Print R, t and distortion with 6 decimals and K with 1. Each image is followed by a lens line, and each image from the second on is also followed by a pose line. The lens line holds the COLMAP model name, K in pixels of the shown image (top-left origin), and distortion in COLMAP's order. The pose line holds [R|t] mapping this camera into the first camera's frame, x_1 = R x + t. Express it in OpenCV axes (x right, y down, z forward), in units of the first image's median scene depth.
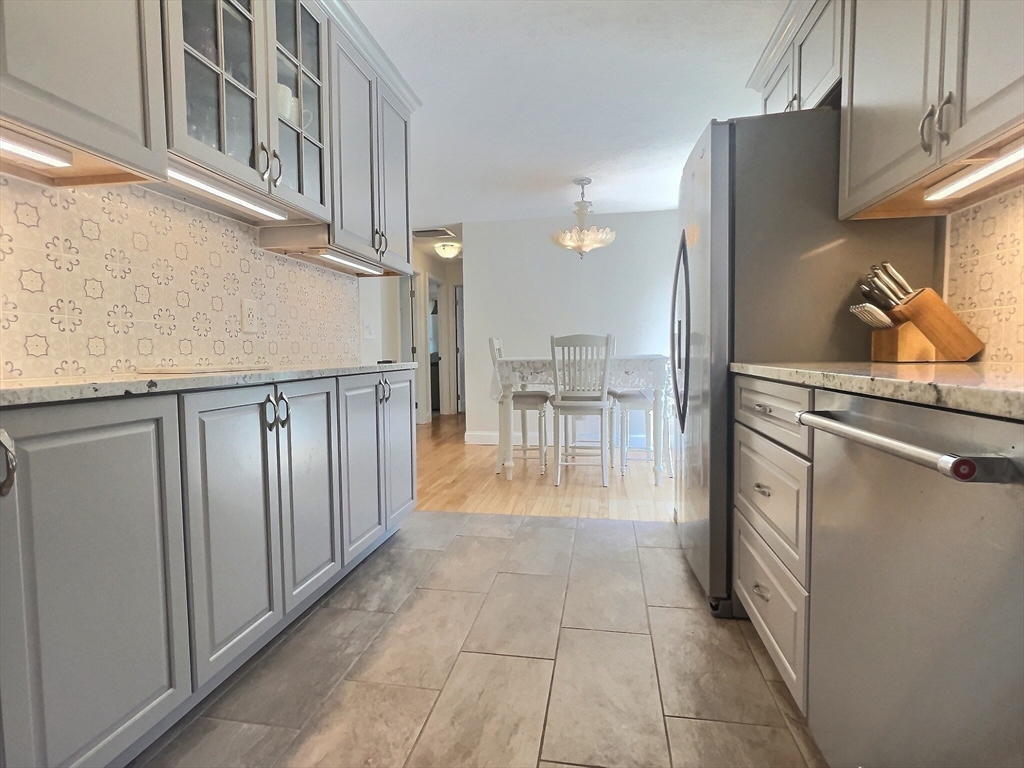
lens RADIAL K [[529.5, 0, 502.3], [0, 529.5, 381.8], [0, 0, 1]] dist [-0.007900, 0.007194]
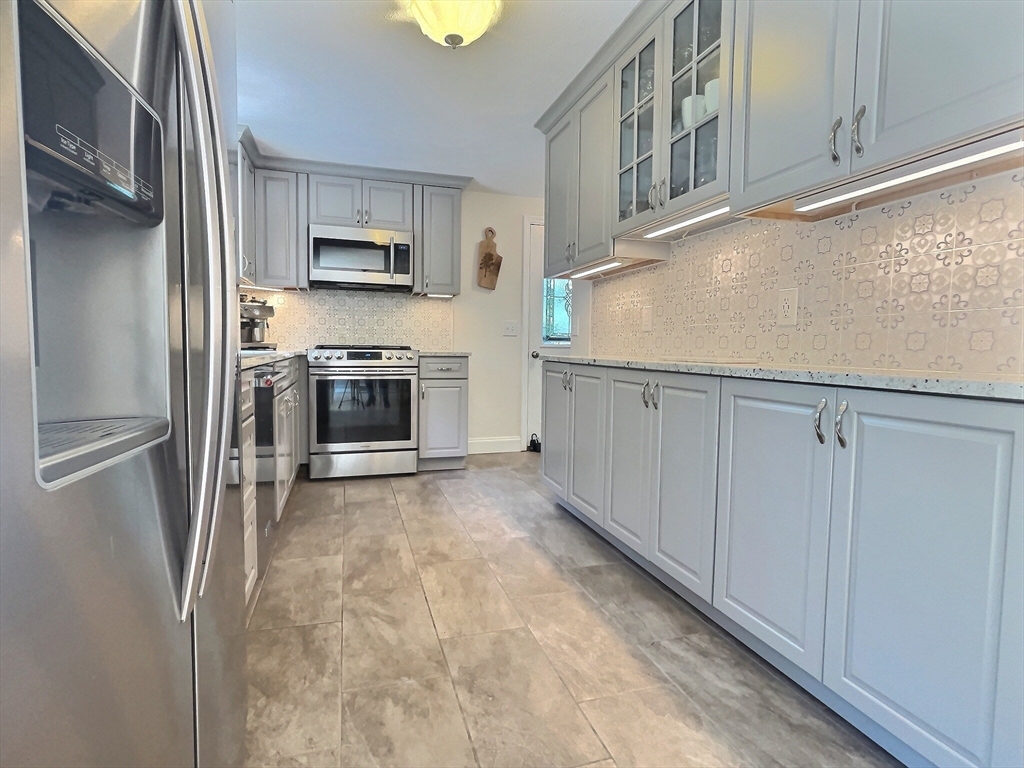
lens RADIAL K [[529.5, 0, 511.9], [0, 529.5, 386.1], [0, 0, 1]] dist [-0.007900, 0.007194]
pose [[-0.881661, 0.033933, -0.470662, 0.395325], [-0.030613, 0.991197, 0.128809, -0.098586], [0.470890, 0.127974, -0.872860, 1.690628]]
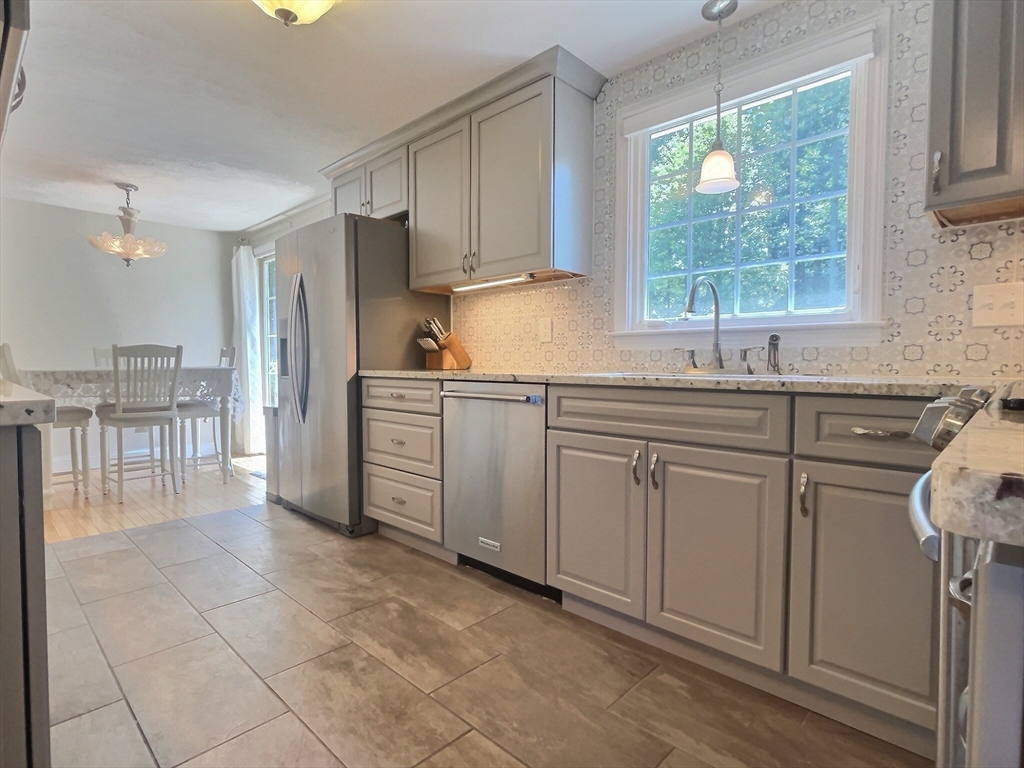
lens RADIAL K [[529.5, 0, 507.5], [0, 529.5, 383.1], [0, 0, 1]] dist [-0.007900, 0.007194]
pose [[0.548803, -0.020926, 0.835690, -0.616341], [0.039612, 0.999215, -0.000993, 0.020390], [-0.835012, 0.033648, 0.549201, -0.220882]]
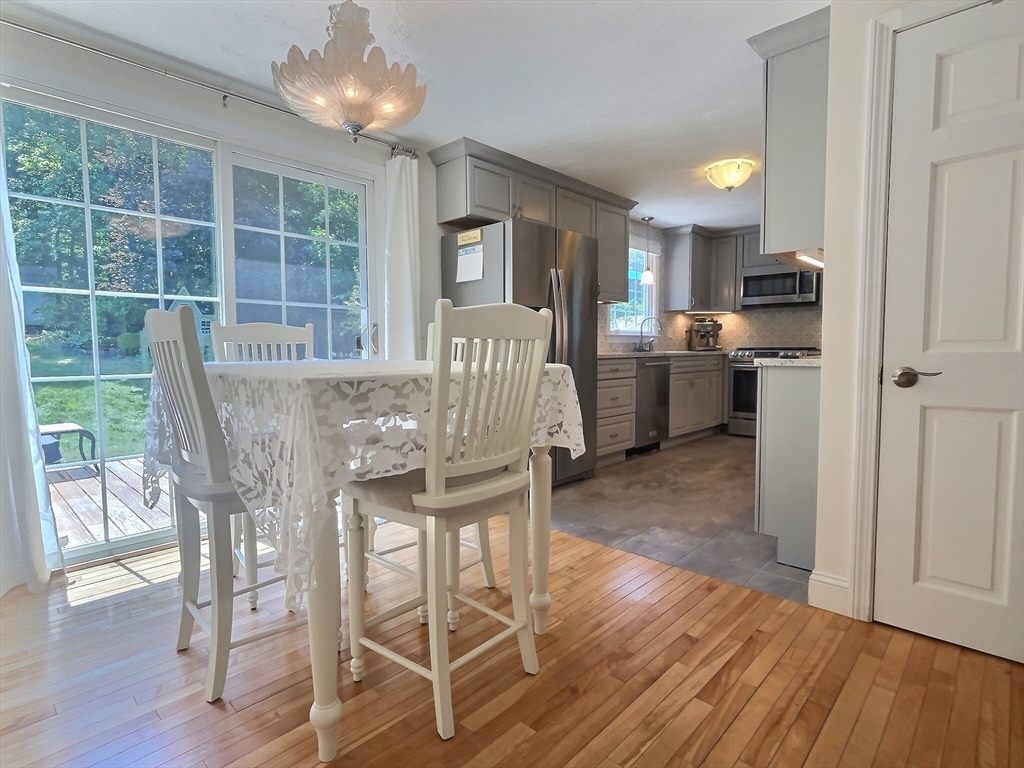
lens RADIAL K [[529.5, 0, 504.9], [0, 529.5, 385.3], [0, 0, 1]] dist [-0.007900, 0.007194]
pose [[-0.840068, -0.021579, 0.542051, -0.426944], [0.046338, 0.992702, 0.111335, -0.160739], [-0.540498, 0.118647, -0.832937, 2.895022]]
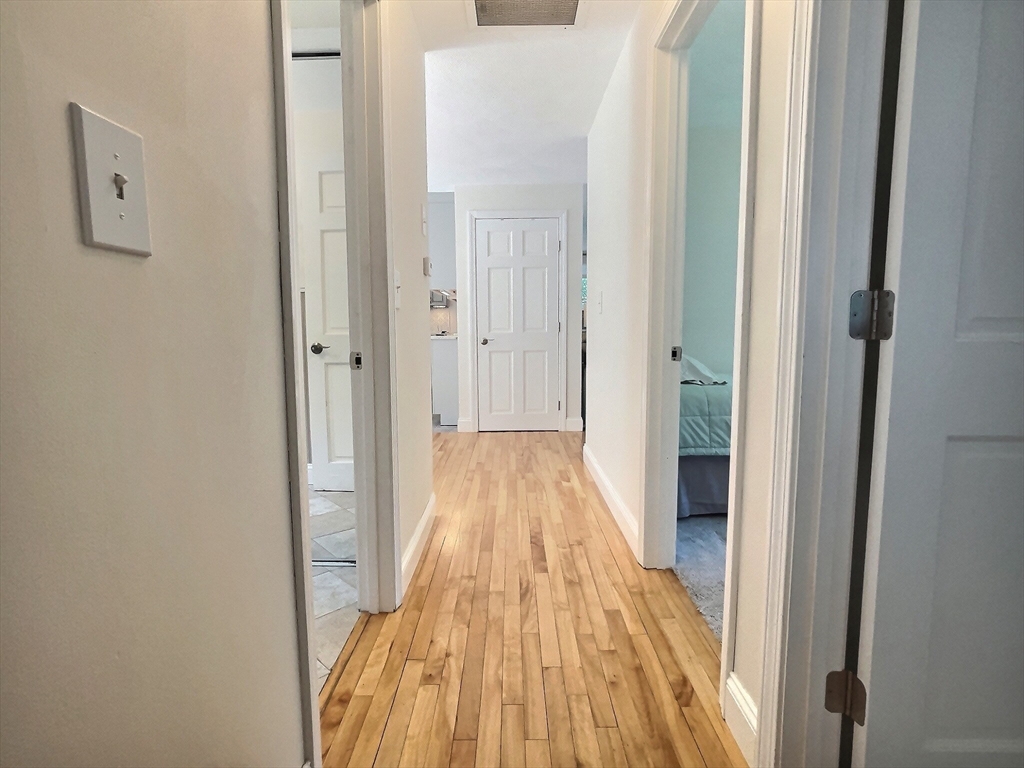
lens RADIAL K [[529.5, 0, 513.1], [0, 529.5, 384.5], [0, 0, 1]] dist [-0.007900, 0.007194]
pose [[-0.991593, 0.028423, -0.126235, -0.315067], [0.007834, 0.986974, 0.160688, -0.254211], [0.129158, 0.158348, -0.978899, 4.406504]]
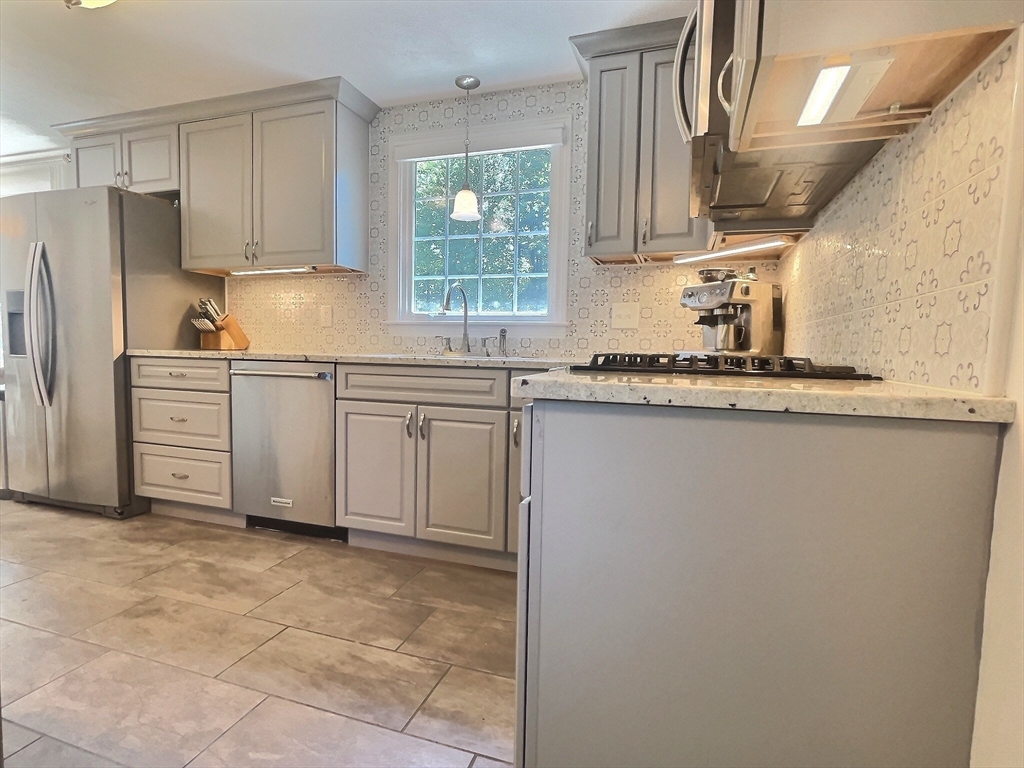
lens RADIAL K [[529.5, 0, 502.7], [0, 529.5, 383.5], [0, 0, 1]] dist [-0.007900, 0.007194]
pose [[0.144497, -0.053188, 0.988075, -0.905184], [0.034258, 0.998225, 0.048725, 0.025478], [-0.988912, 0.026809, 0.146063, -0.295795]]
